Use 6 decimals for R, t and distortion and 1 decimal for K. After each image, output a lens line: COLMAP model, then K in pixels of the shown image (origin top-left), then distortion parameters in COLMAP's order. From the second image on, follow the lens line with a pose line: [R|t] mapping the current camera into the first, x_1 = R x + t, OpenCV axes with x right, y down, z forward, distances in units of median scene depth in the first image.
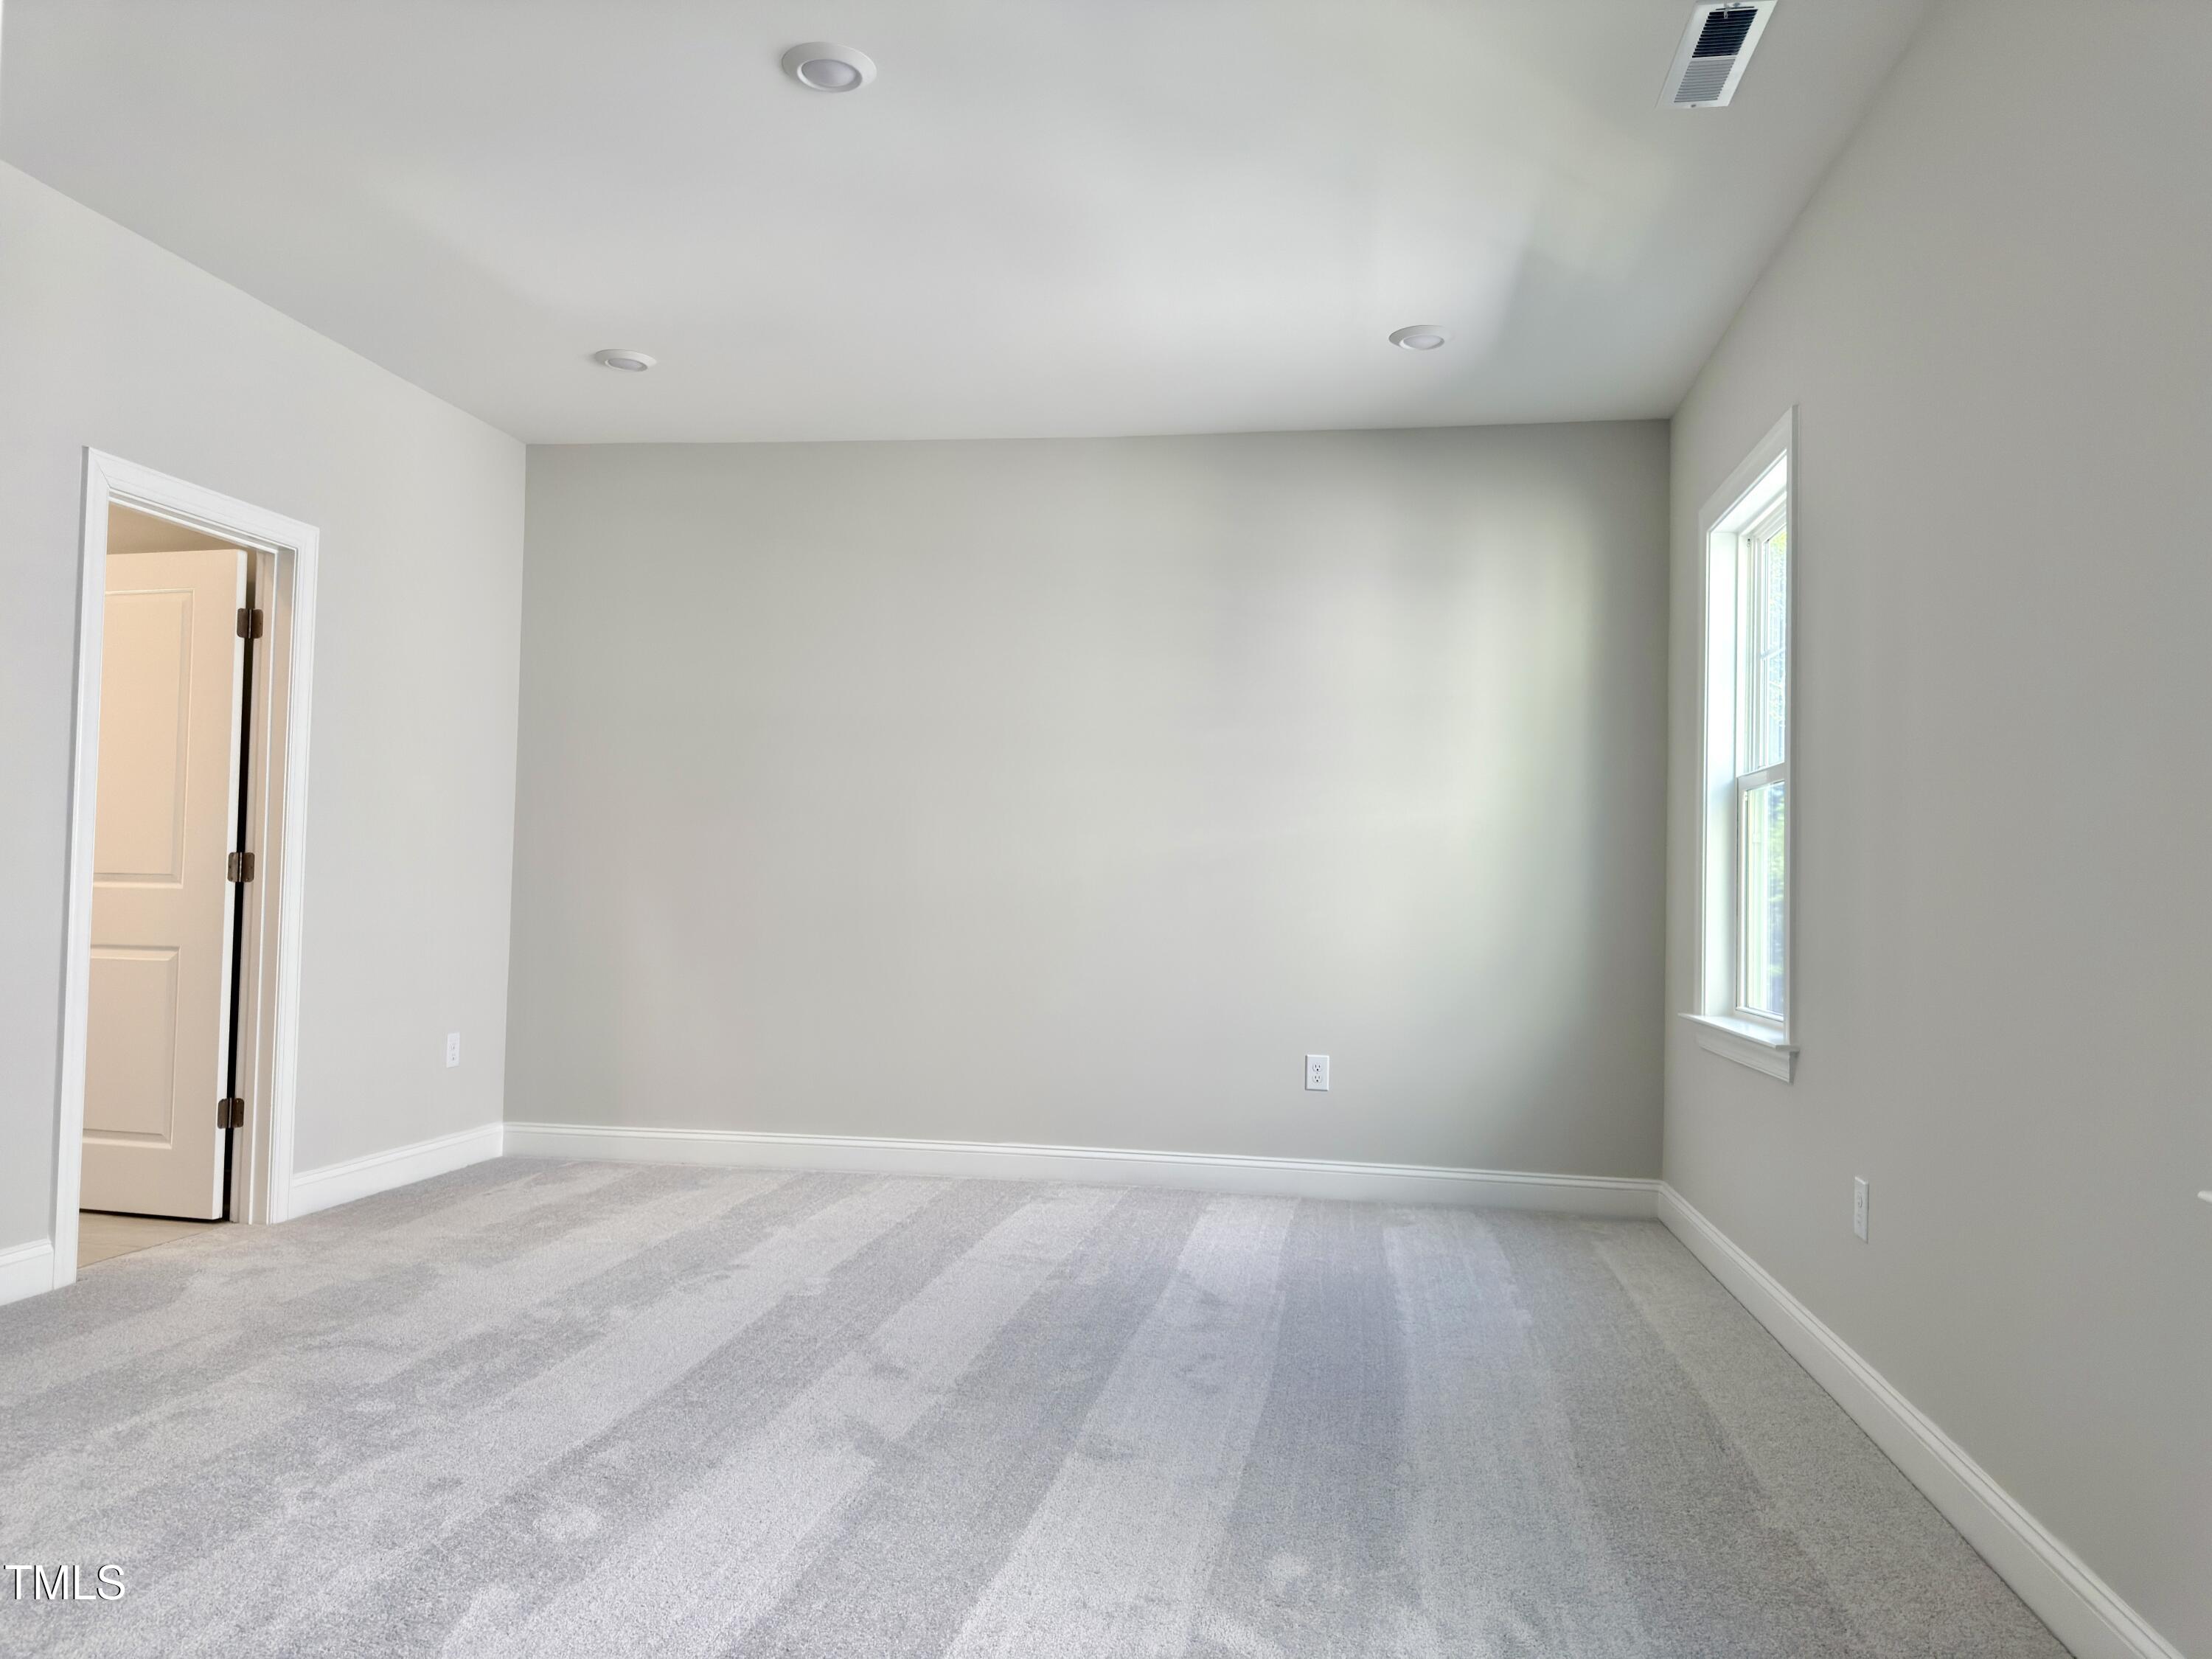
lens RADIAL K [[1566.7, 0, 1111.3], [0, 1566.7, 816.9], [0, 0, 1]] dist [0.023507, -0.023844]
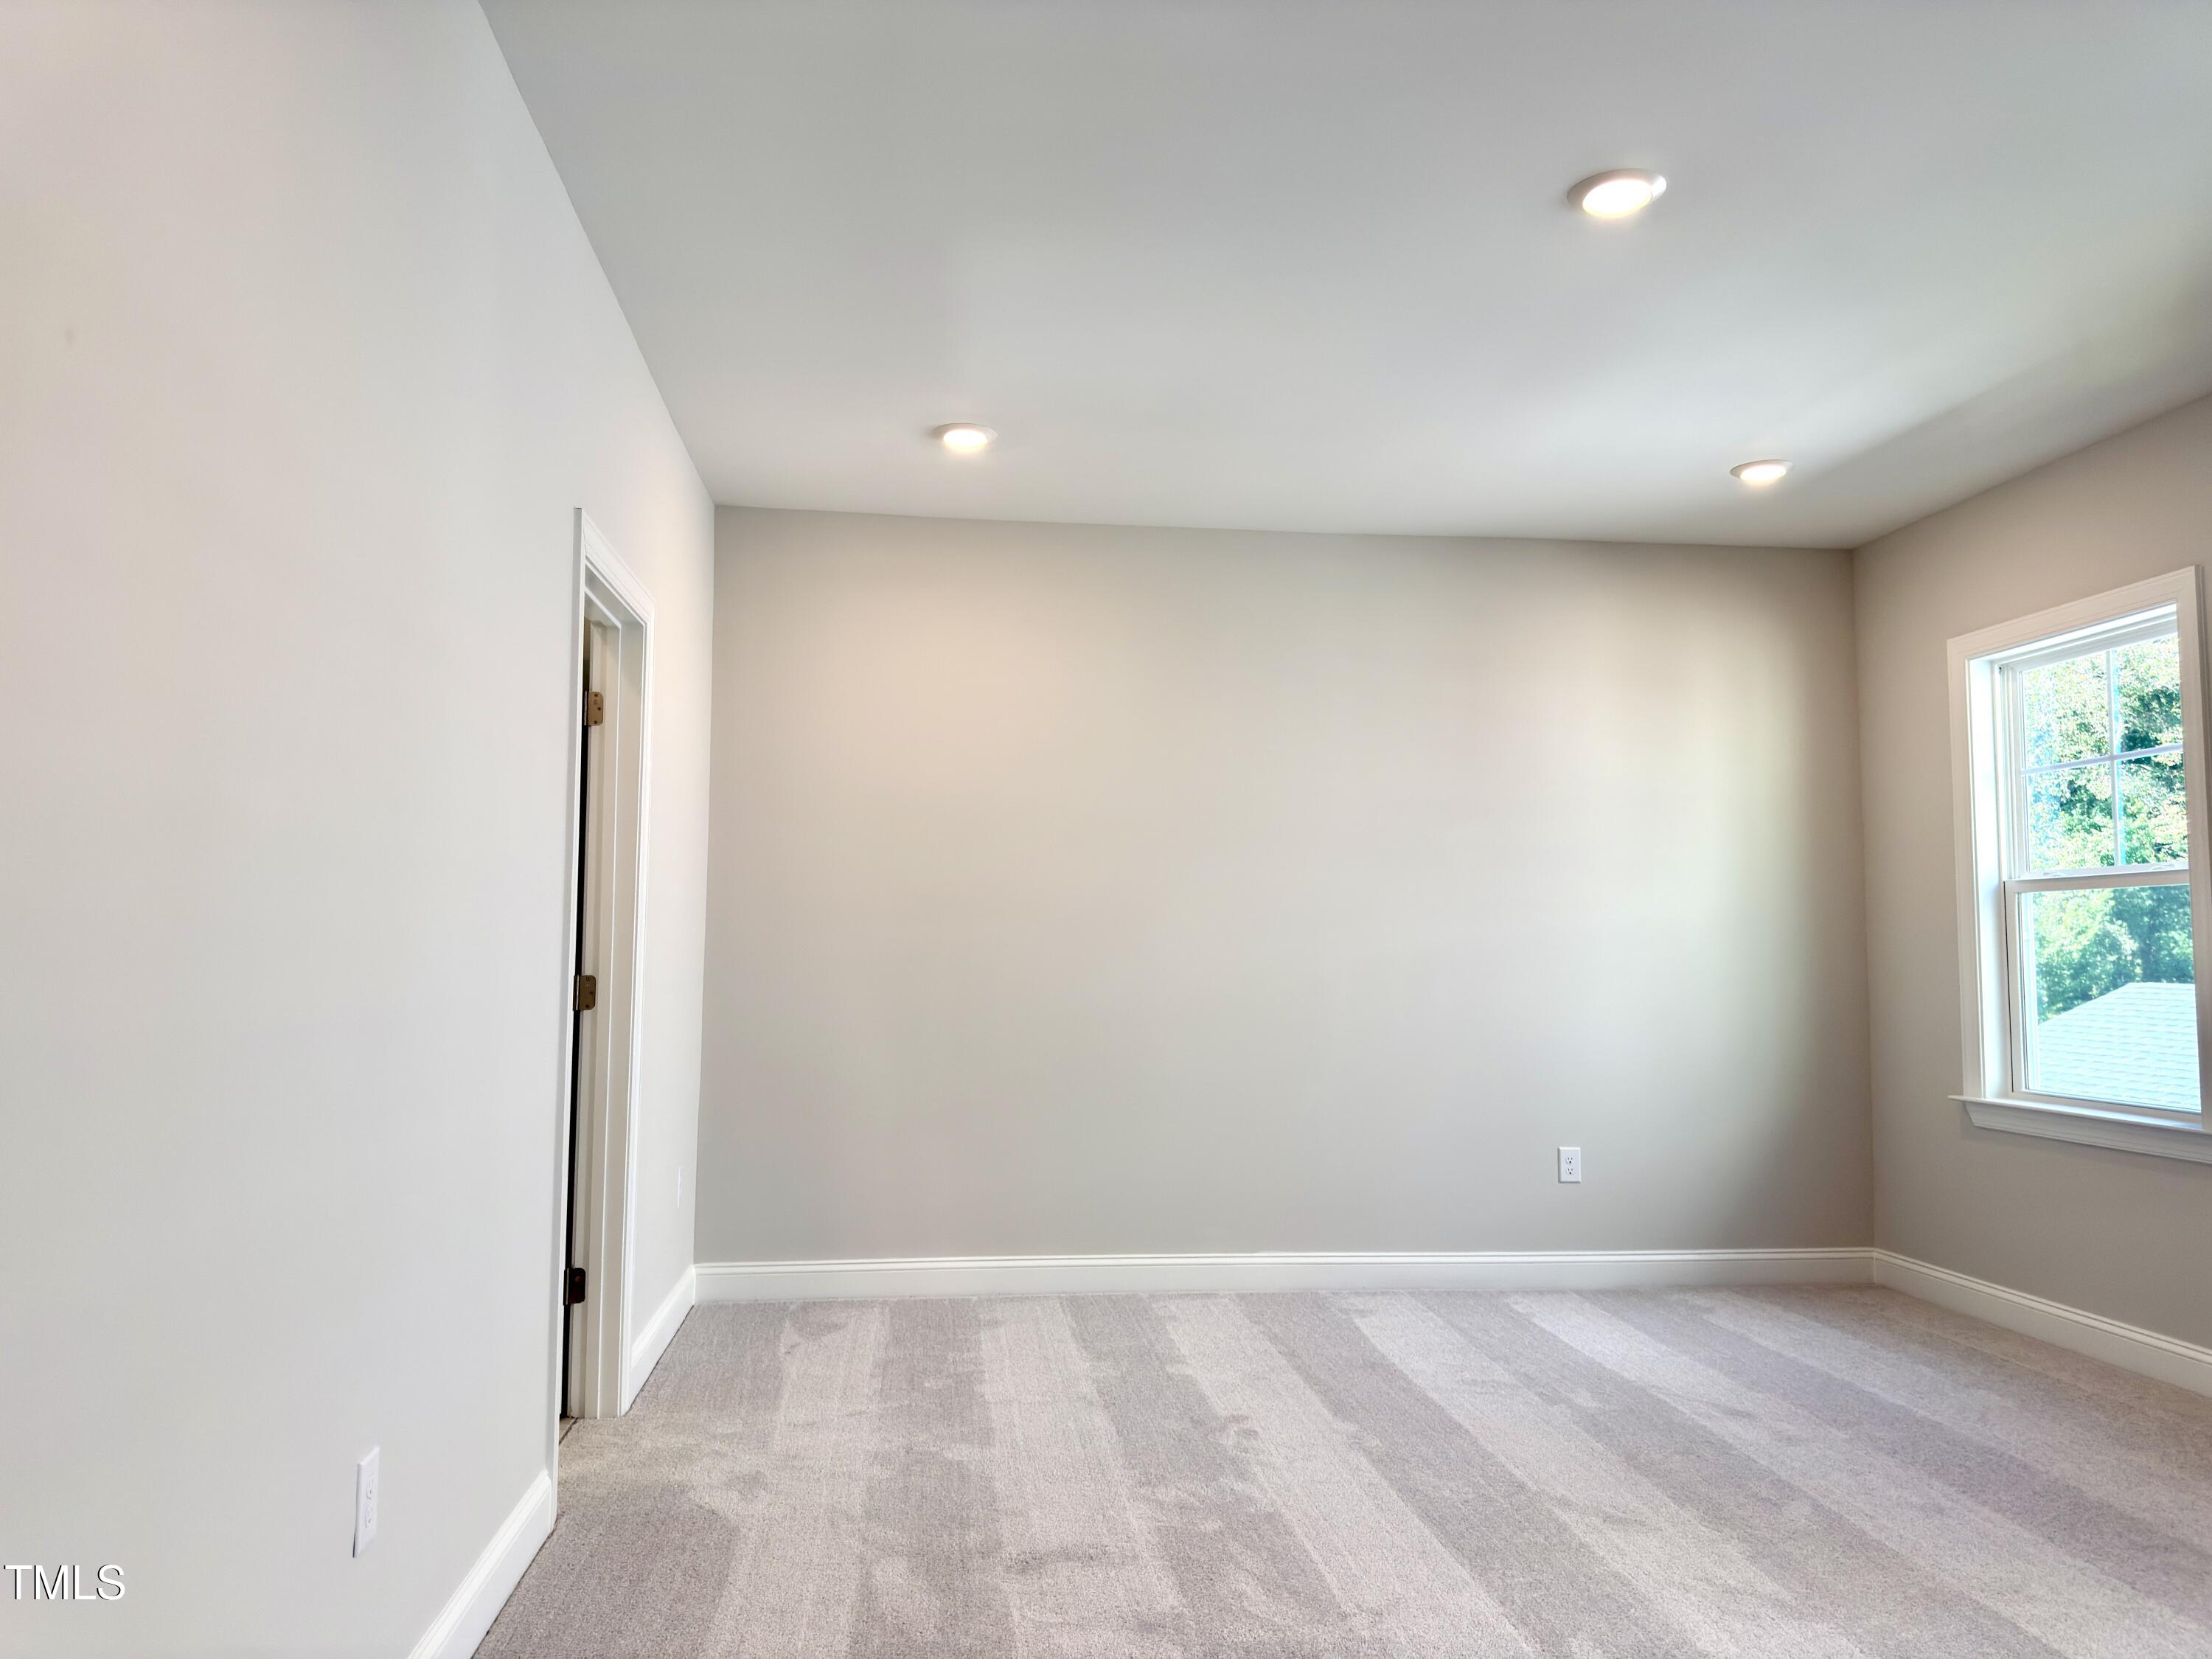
lens RADIAL K [[1566.7, 0, 1103.6], [0, 1566.7, 831.2], [0, 0, 1]] dist [0.023507, -0.023844]
pose [[0.962973, 0.005274, 0.269545, -0.624688], [0.000866, 0.999743, -0.022657, -0.045082], [-0.269595, 0.022052, 0.962721, 0.127562]]
